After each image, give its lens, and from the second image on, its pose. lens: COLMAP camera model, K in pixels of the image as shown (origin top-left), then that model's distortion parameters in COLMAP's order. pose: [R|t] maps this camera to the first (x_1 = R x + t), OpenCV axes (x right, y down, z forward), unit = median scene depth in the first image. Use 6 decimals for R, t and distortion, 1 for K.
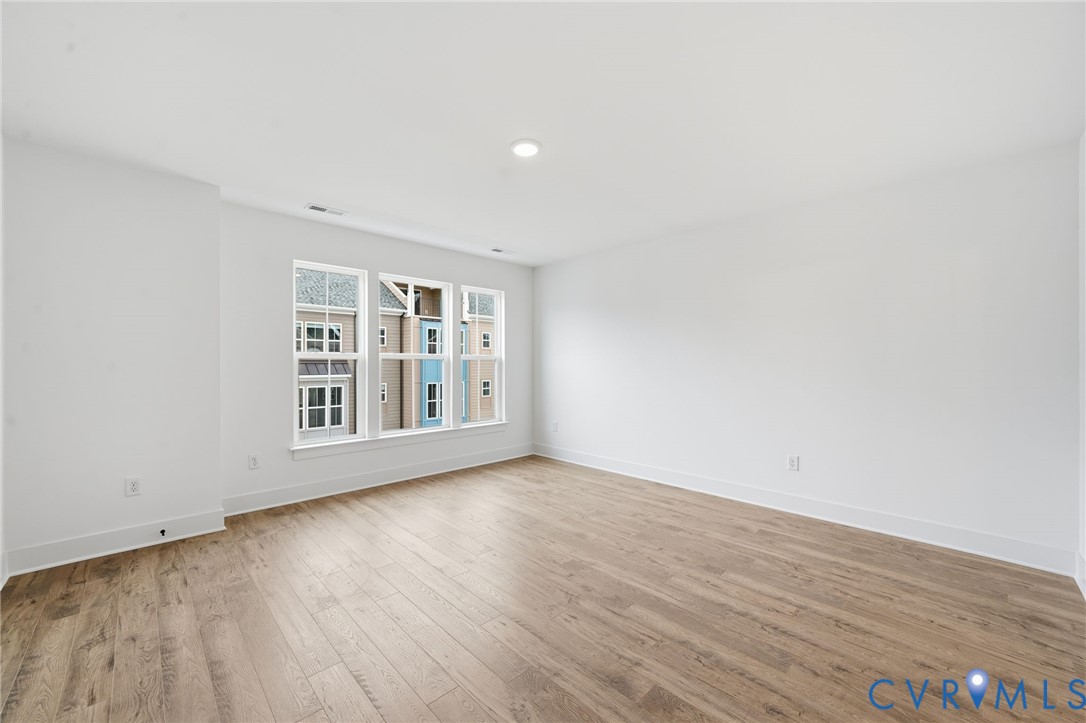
lens RADIAL K [[408.2, 0, 543.0], [0, 408.2, 361.5], [0, 0, 1]] dist [0.000707, -0.000034]
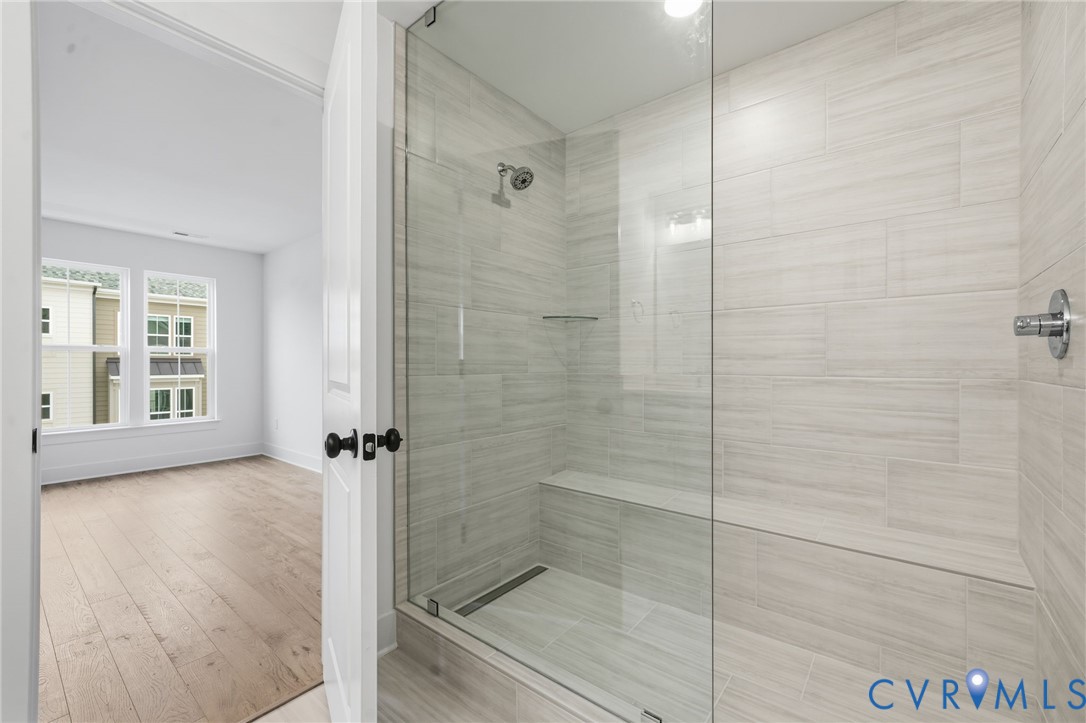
lens RADIAL K [[443.1, 0, 543.0], [0, 443.1, 361.5], [0, 0, 1]] dist [0.000596, -0.000053]
pose [[0.995048, -0.004974, 0.099273, 0.161281], [0.004873, 0.999987, 0.001264, 0.006072], [-0.099278, -0.000774, 0.995059, -0.020443]]
